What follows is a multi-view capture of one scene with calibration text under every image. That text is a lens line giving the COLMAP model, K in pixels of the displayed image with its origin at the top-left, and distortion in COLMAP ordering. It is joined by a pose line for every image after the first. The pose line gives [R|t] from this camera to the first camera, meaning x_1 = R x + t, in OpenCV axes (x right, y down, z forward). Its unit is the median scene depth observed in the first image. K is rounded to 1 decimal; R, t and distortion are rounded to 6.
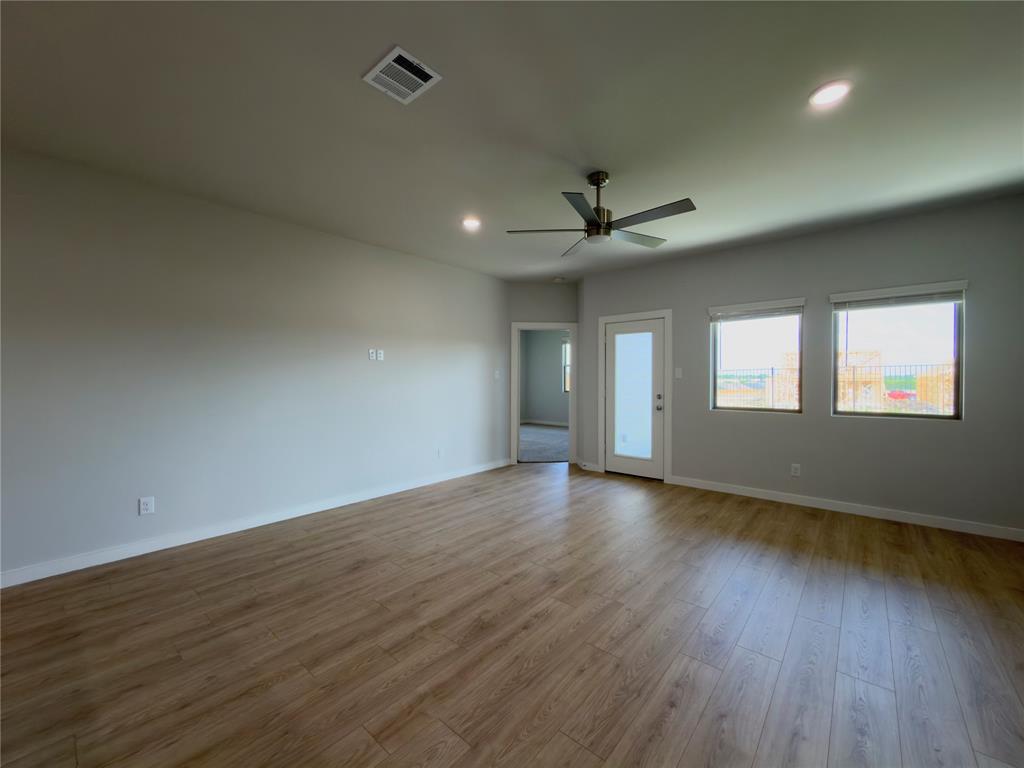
lens RADIAL K [[409.4, 0, 512.0], [0, 409.4, 384.0], [0, 0, 1]] dist [0.000529, 0.000317]
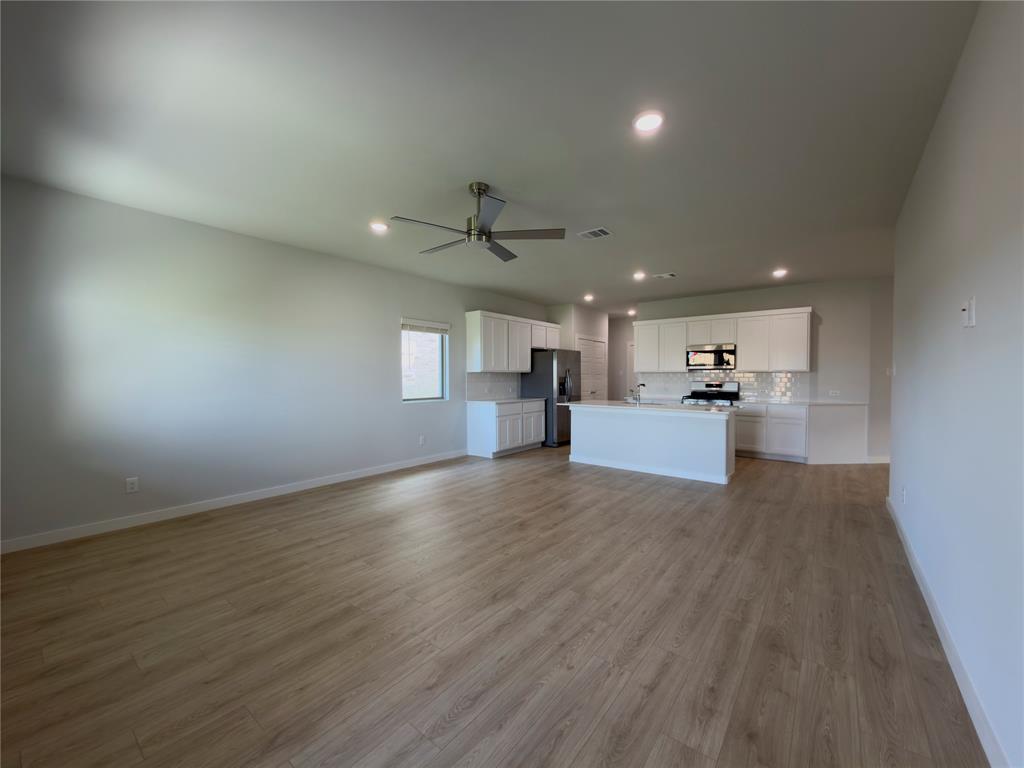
lens RADIAL K [[409.4, 0, 512.0], [0, 409.4, 384.0], [0, 0, 1]] dist [0.000529, 0.000317]
pose [[-0.999063, 0.002193, -0.043226, 0.161854], [0.000779, 0.999464, 0.032718, -0.026356], [0.043275, 0.032654, -0.998529, 1.966992]]
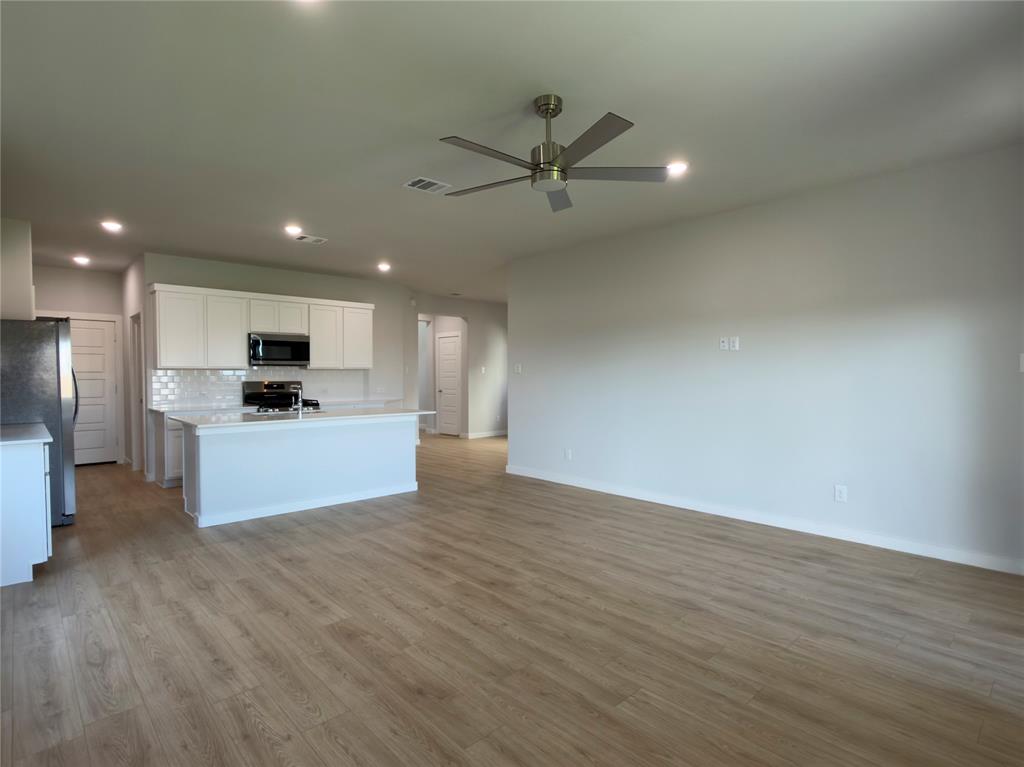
lens RADIAL K [[535.4, 0, 512.0], [0, 535.4, 383.5], [0, 0, 1]] dist [0.002607, -0.001167]
pose [[-0.110567, 0.020286, -0.993662, 1.128043], [-0.010615, 0.999711, 0.021590, -0.014407], [0.993812, 0.012935, -0.110320, 0.988268]]
